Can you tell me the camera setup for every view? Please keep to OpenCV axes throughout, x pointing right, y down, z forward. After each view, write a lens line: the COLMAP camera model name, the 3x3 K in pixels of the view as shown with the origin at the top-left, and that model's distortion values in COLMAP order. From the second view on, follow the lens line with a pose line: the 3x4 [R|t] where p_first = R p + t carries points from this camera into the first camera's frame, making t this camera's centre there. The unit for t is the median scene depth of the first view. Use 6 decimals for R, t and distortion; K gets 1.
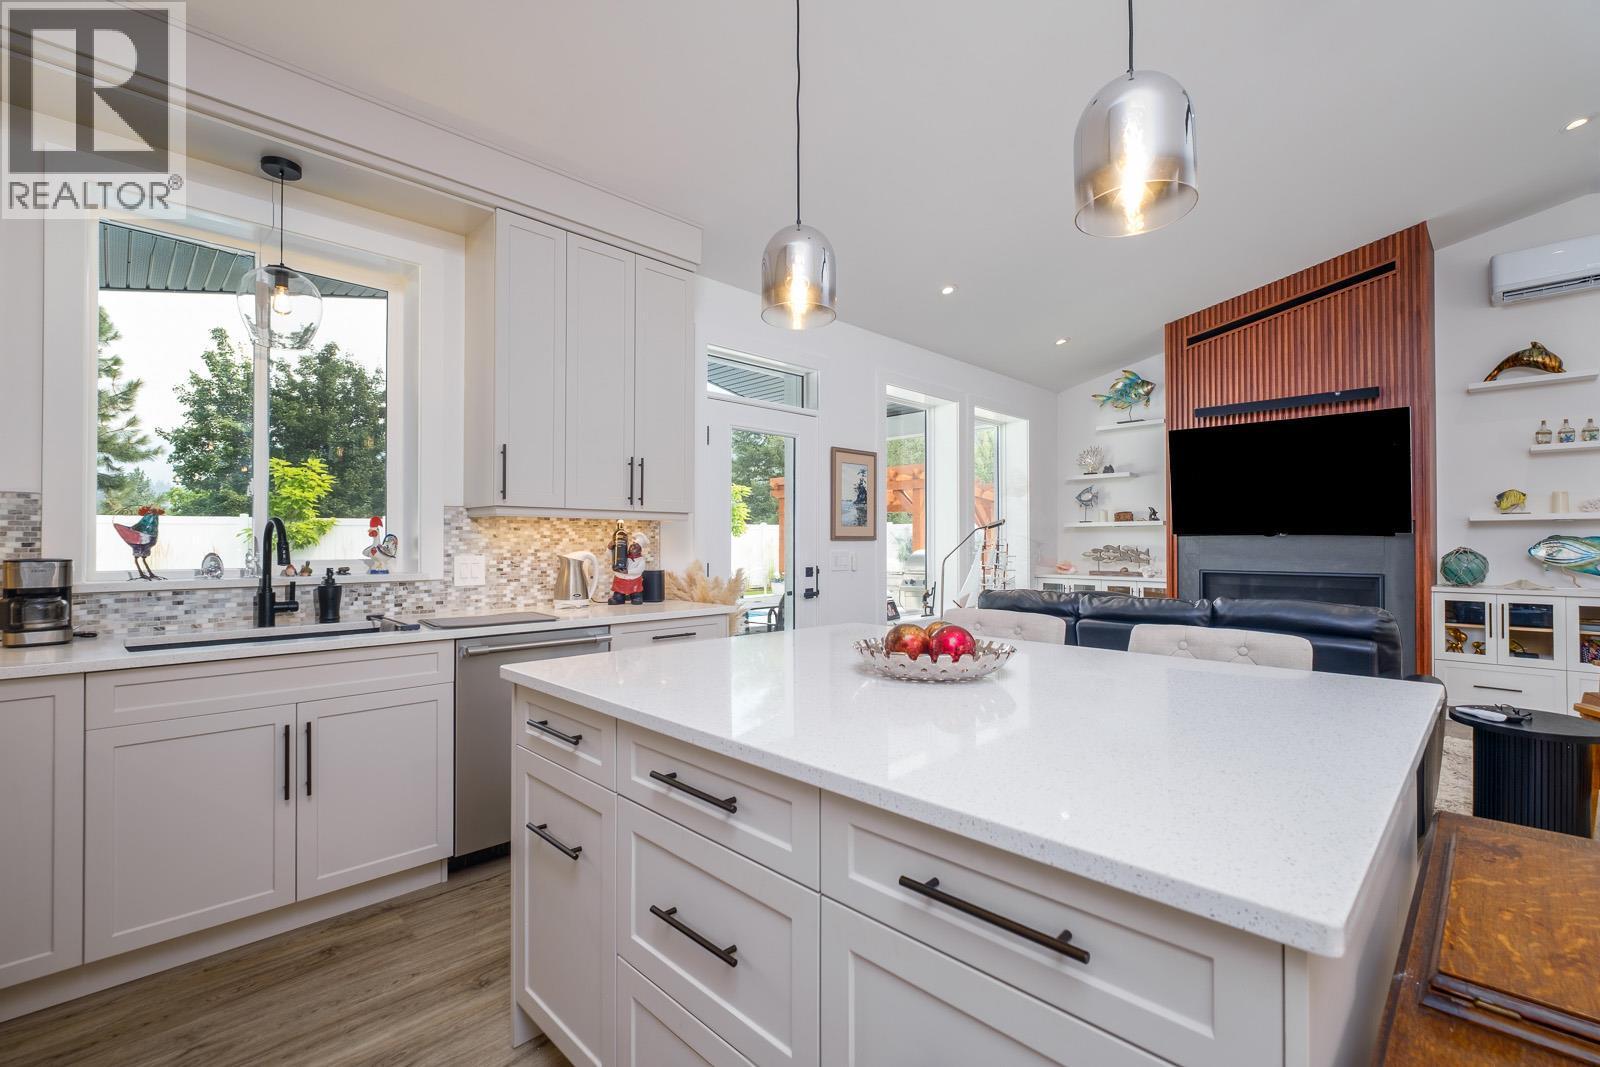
lens RADIAL K [[698.3, 0, 791.7], [0, 698.3, 536.3], [0, 0, 1]] dist [-0.003630, 0.000110]
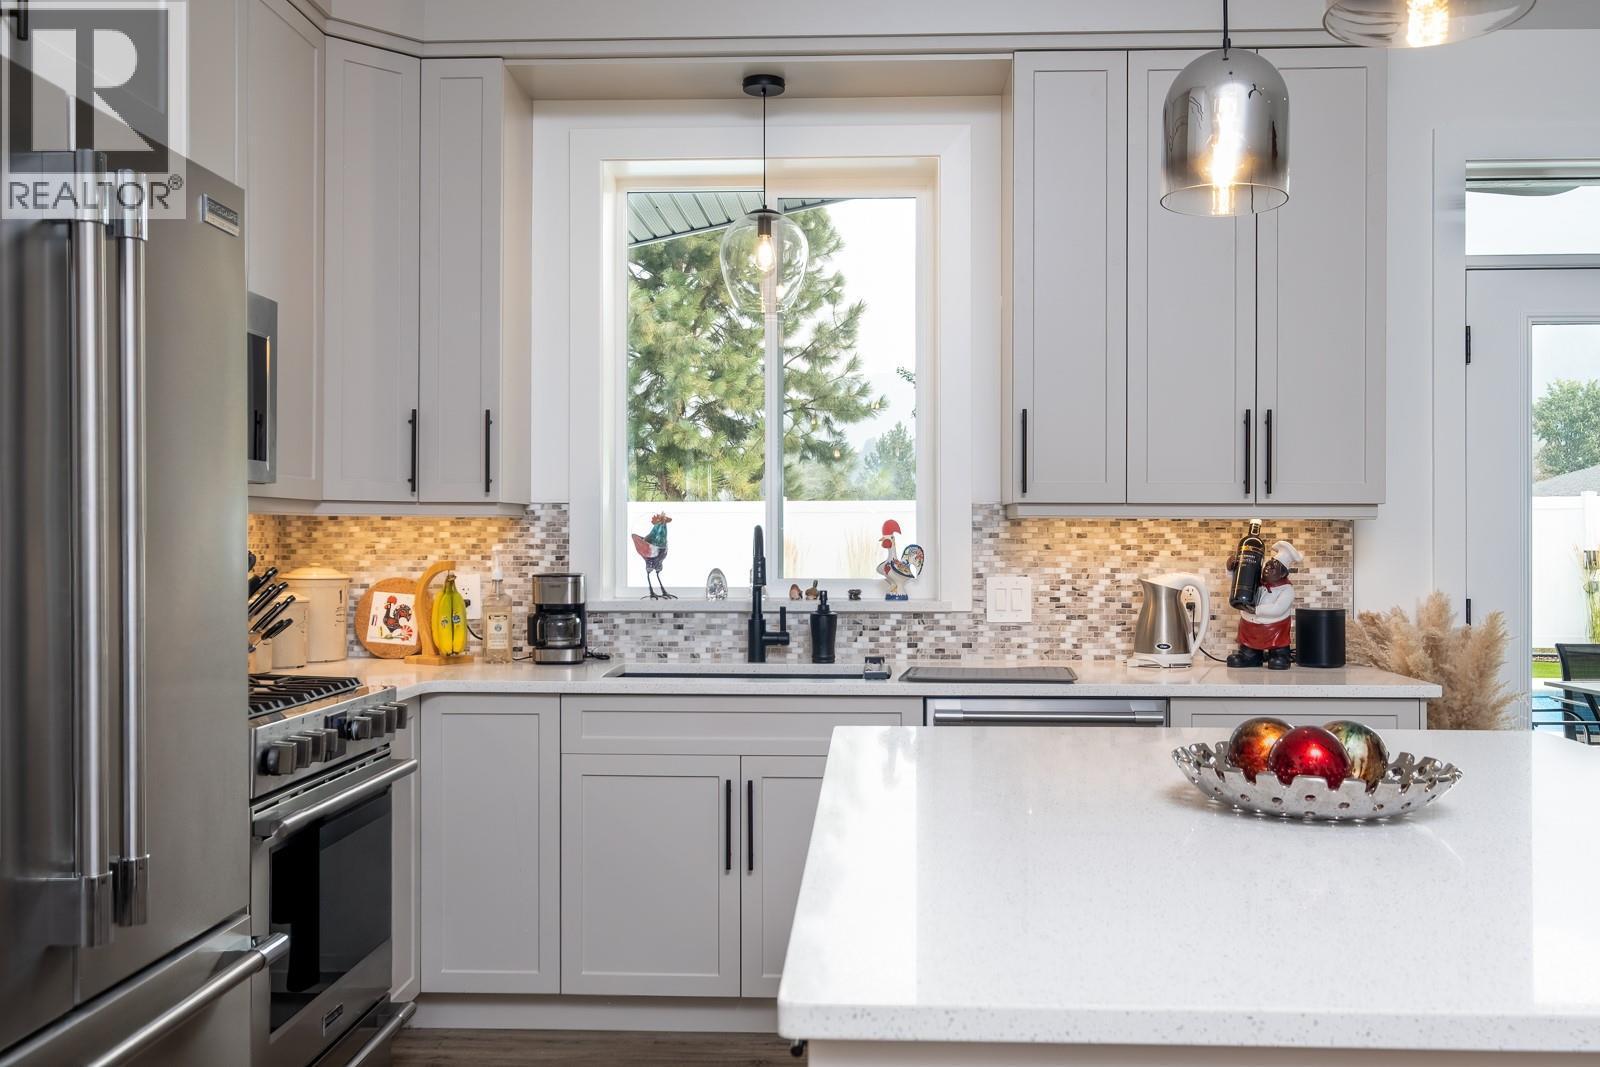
lens RADIAL K [[1430.7, 0, 807.7], [0, 1430.7, 521.7], [0, 0, 1]] dist [-0.028824, 0.020701]
pose [[0.682166, -0.004882, -0.731181, 0.273074], [0.004605, 0.999987, -0.002380, -0.015212], [0.731183, -0.001744, 0.682180, -0.042547]]
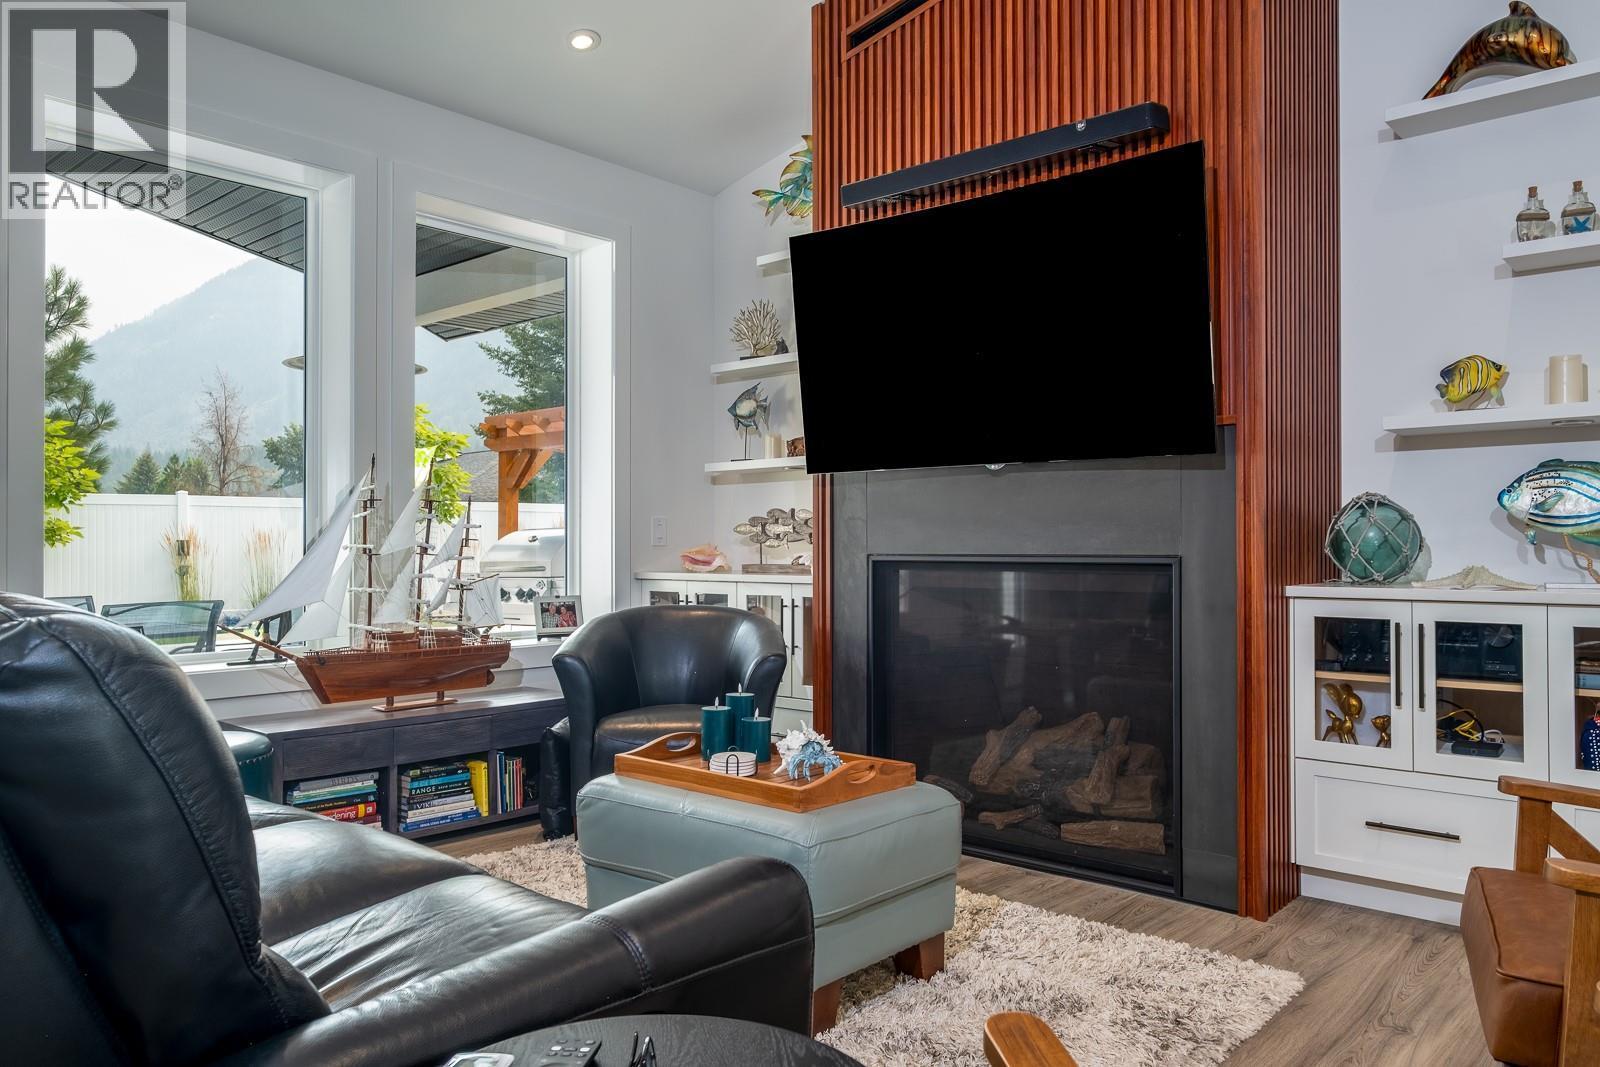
lens RADIAL K [[1132.1, 0, 796.4], [0, 1132.1, 527.4], [0, 0, 1]] dist [0.010216, 0.001248]
pose [[0.997996, -0.001222, 0.063271, 0.612255], [0.001633, 0.999978, -0.006440, 0.043941], [-0.063261, 0.006530, 0.997976, 0.354196]]
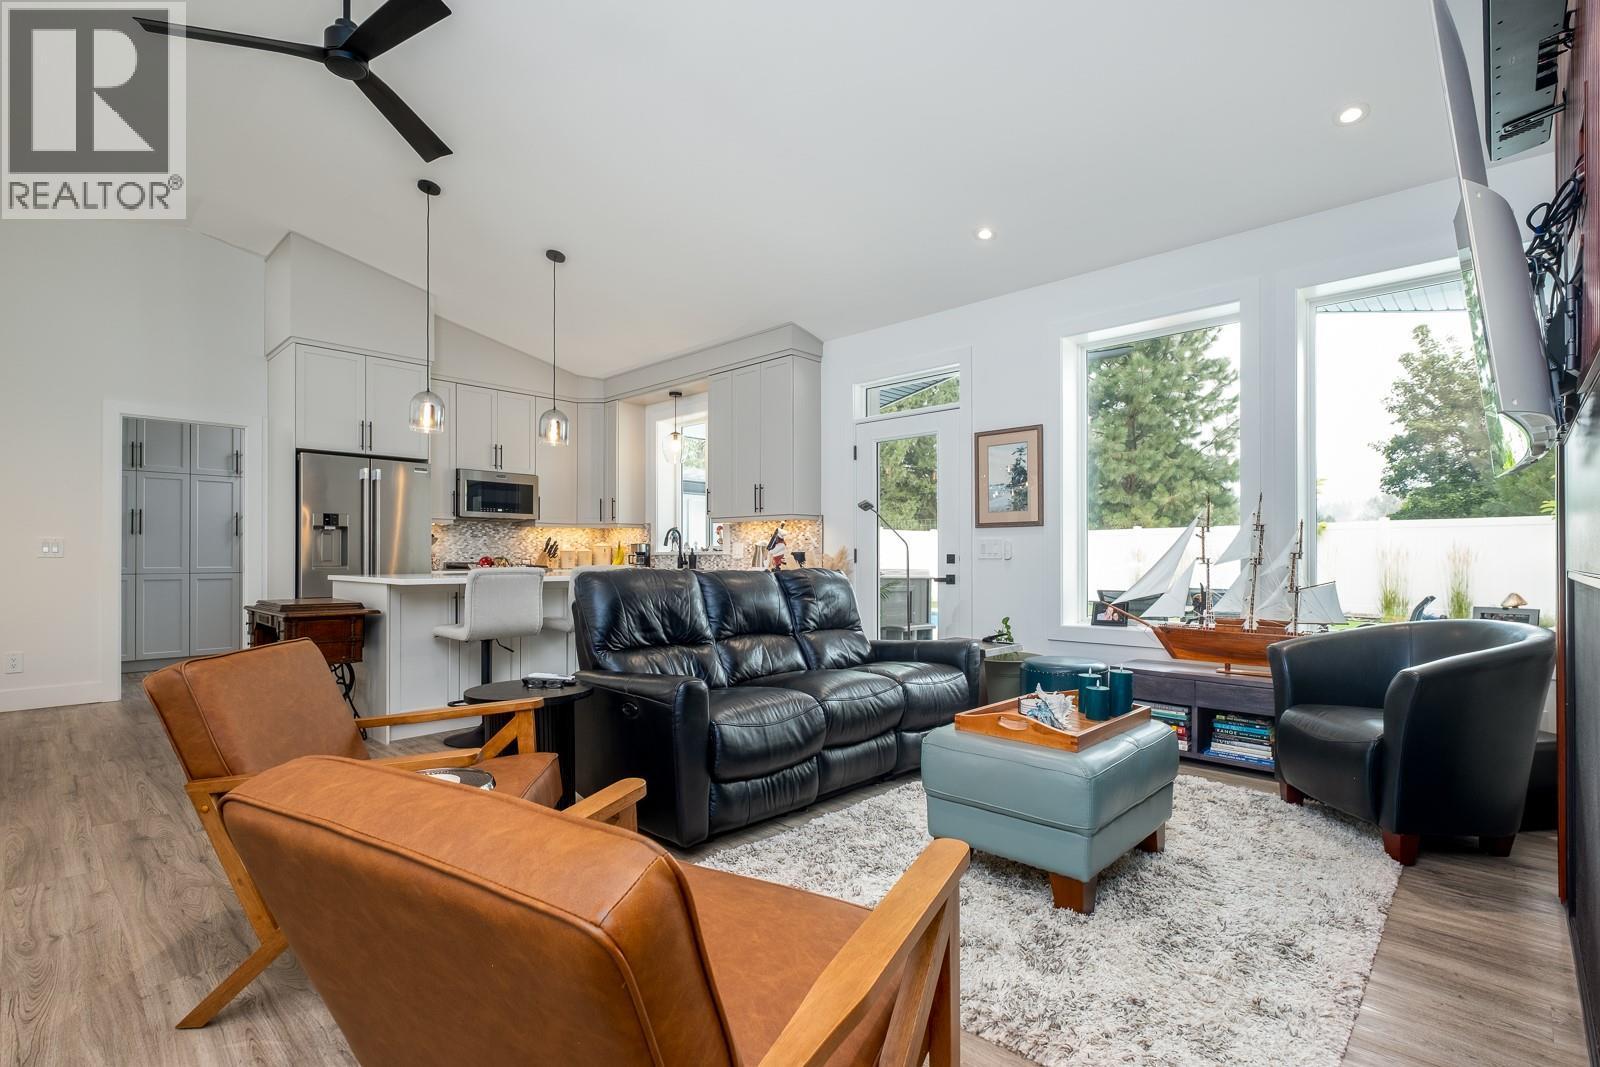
lens RADIAL K [[758.0, 0, 778.6], [0, 758.0, 553.6], [0, 0, 1]] dist [-0.004135, -0.000441]
pose [[0.021830, -0.004102, -0.999753, 1.179806], [0.007772, 0.999962, -0.003933, 0.046470], [0.999731, -0.007684, 0.021861, 0.733892]]
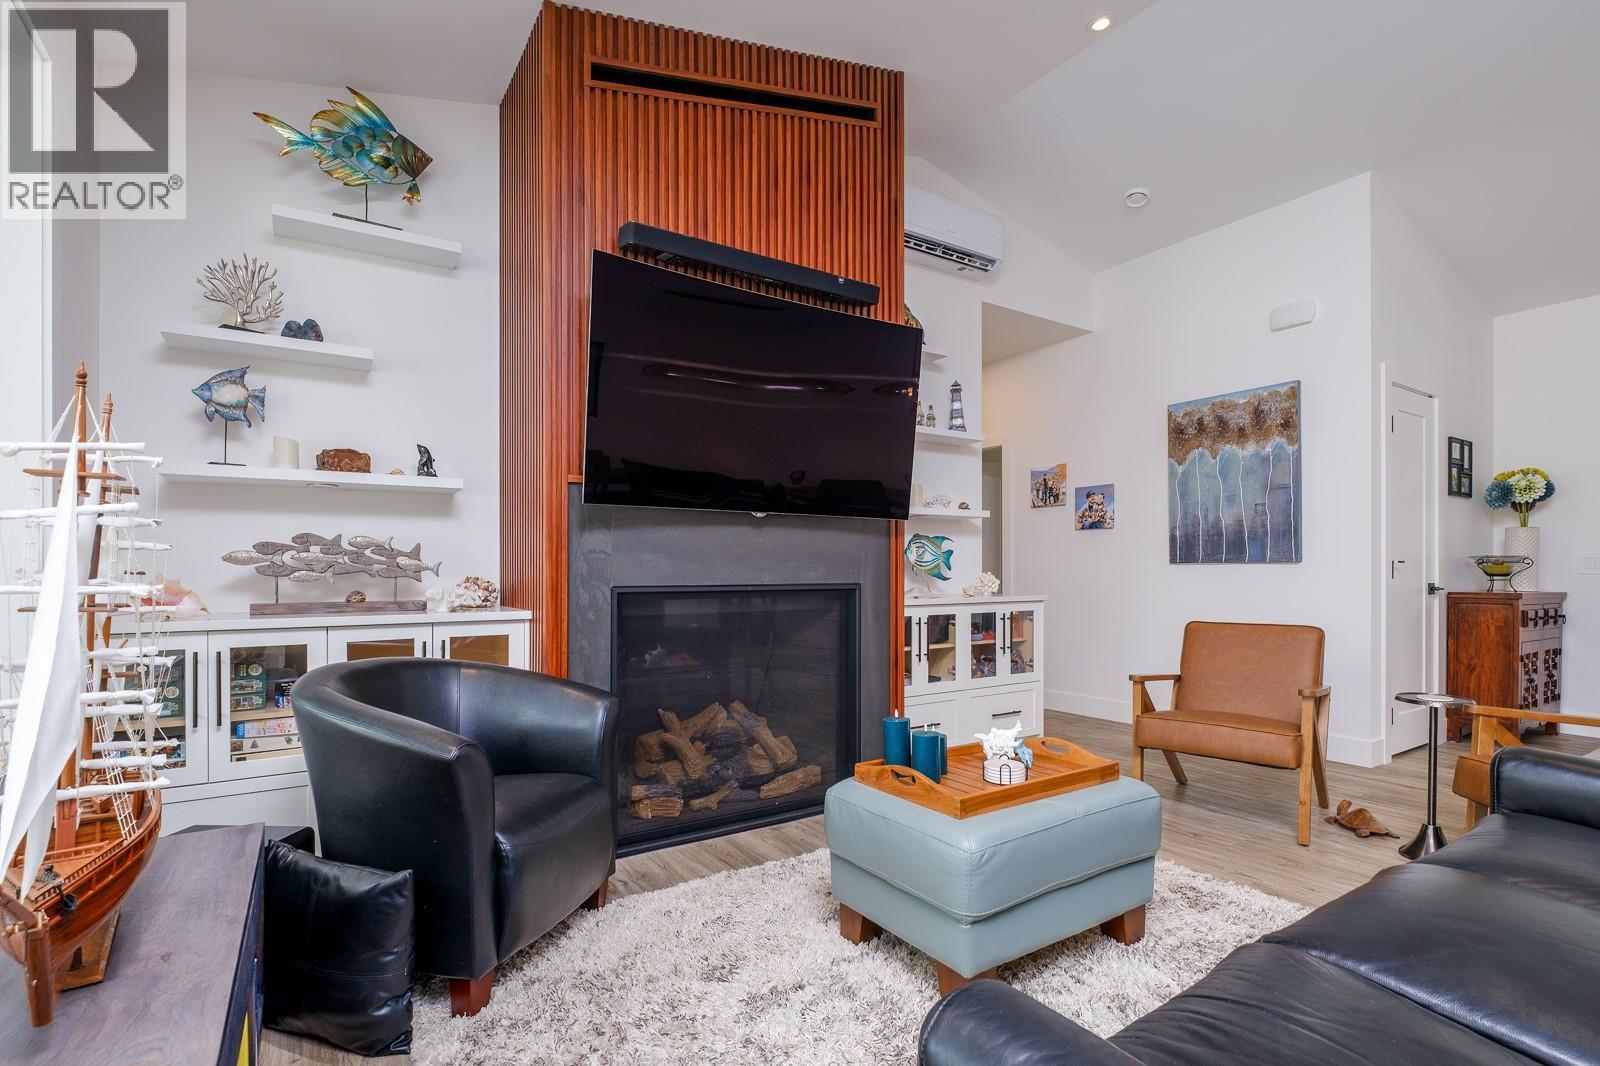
lens RADIAL K [[758.0, 0, 818.9], [0, 758.0, 575.3], [0, 0, 1]] dist [-0.004135, -0.000441]
pose [[0.177311, 0.007001, 0.984130, 0.157945], [0.004151, 0.999960, -0.007861, 0.056663], [-0.984146, 0.005479, 0.177275, 0.968114]]
